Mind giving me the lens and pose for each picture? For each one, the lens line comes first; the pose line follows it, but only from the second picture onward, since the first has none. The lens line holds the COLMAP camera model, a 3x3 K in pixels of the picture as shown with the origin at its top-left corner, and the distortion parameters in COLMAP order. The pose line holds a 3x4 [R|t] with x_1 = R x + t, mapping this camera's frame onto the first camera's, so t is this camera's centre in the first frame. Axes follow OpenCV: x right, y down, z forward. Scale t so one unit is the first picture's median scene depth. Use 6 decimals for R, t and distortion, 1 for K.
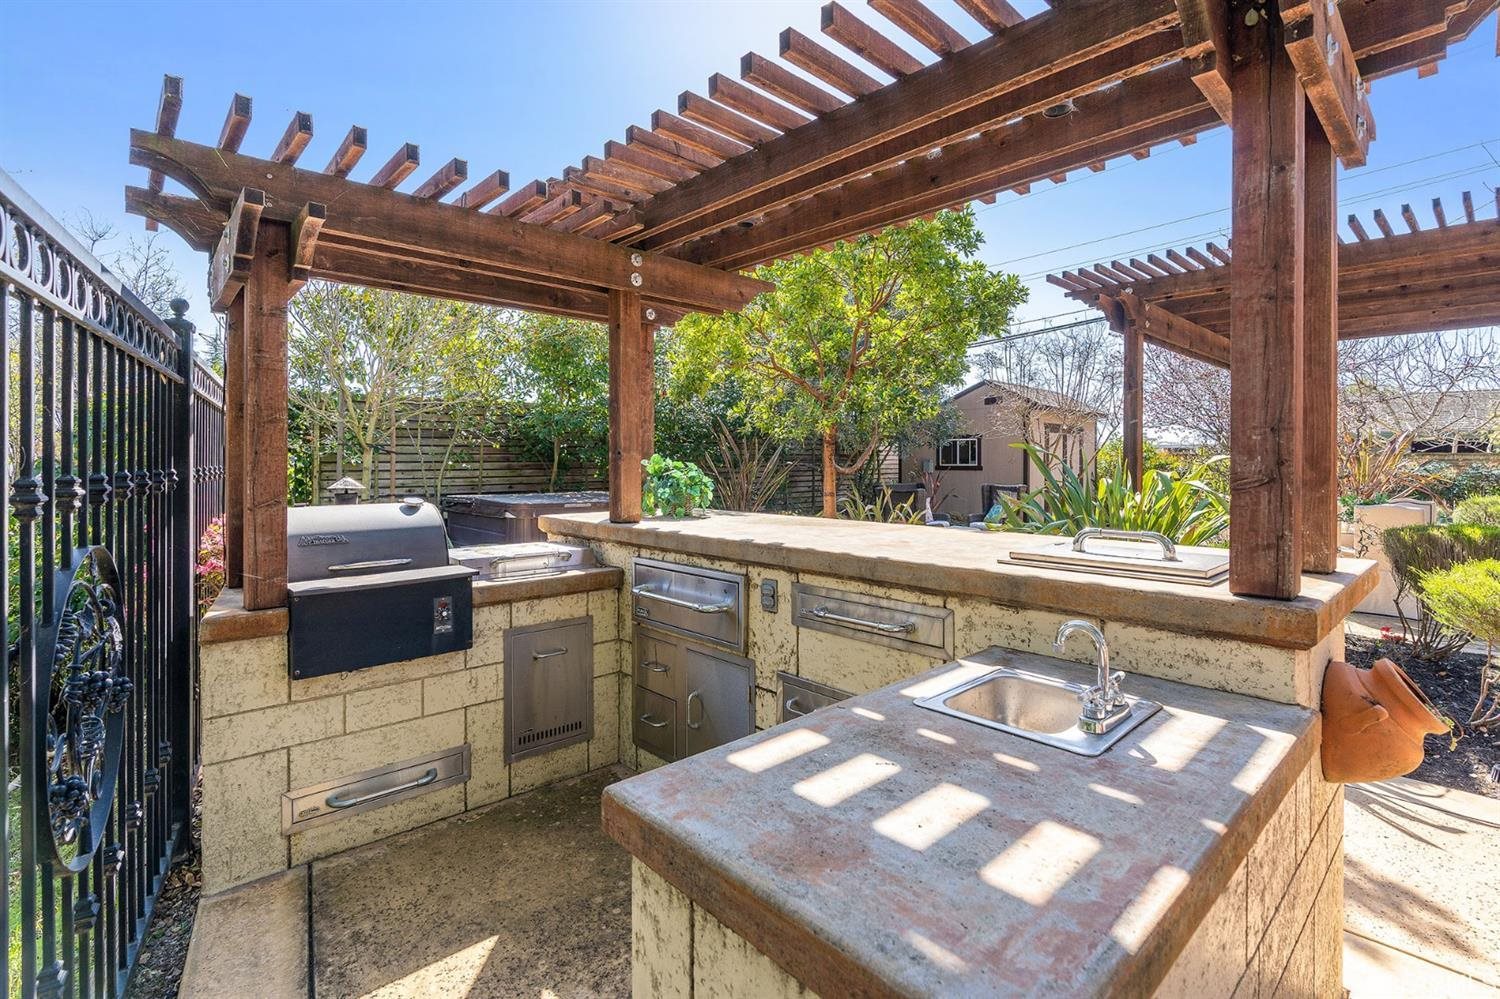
lens RADIAL K [[688.3, 0, 753.4], [0, 688.3, 473.6], [0, 0, 1]] dist [-0.001937, 0.000305]
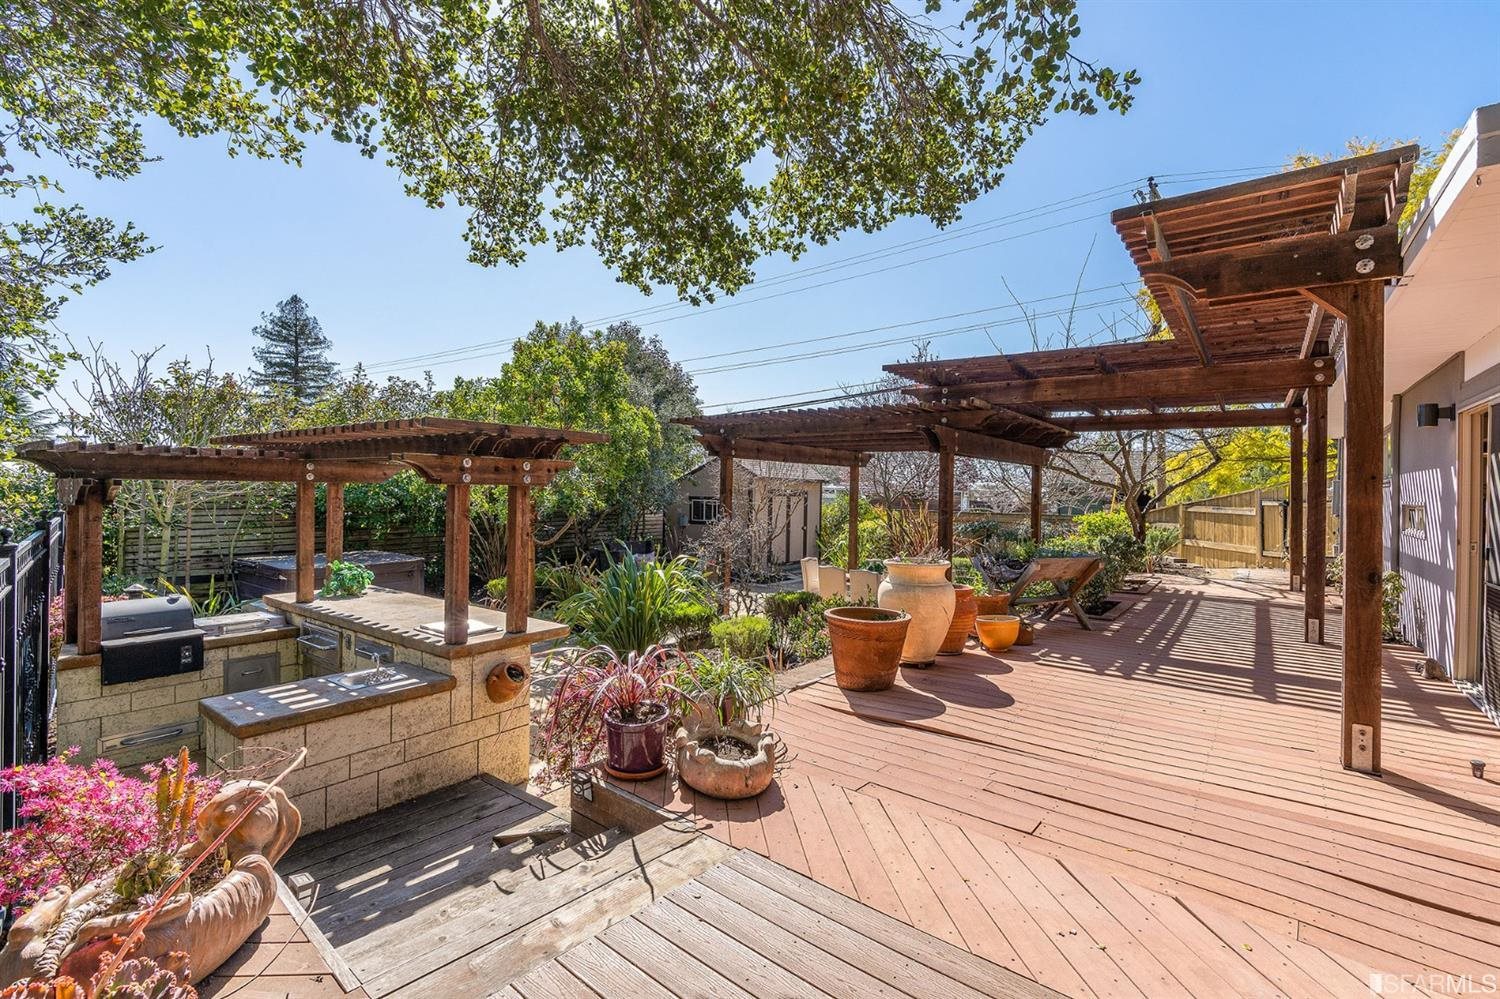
lens RADIAL K [[680.0, 0, 750.0], [0, 680.0, 499.5], [0, 0, 1]] dist [-0.000776, 0.000087]
pose [[0.984371, 0.011159, 0.175756, 0.783166], [-0.011559, 0.999932, 0.001251, -0.259270], [-0.175730, -0.003263, 0.984433, -1.203323]]
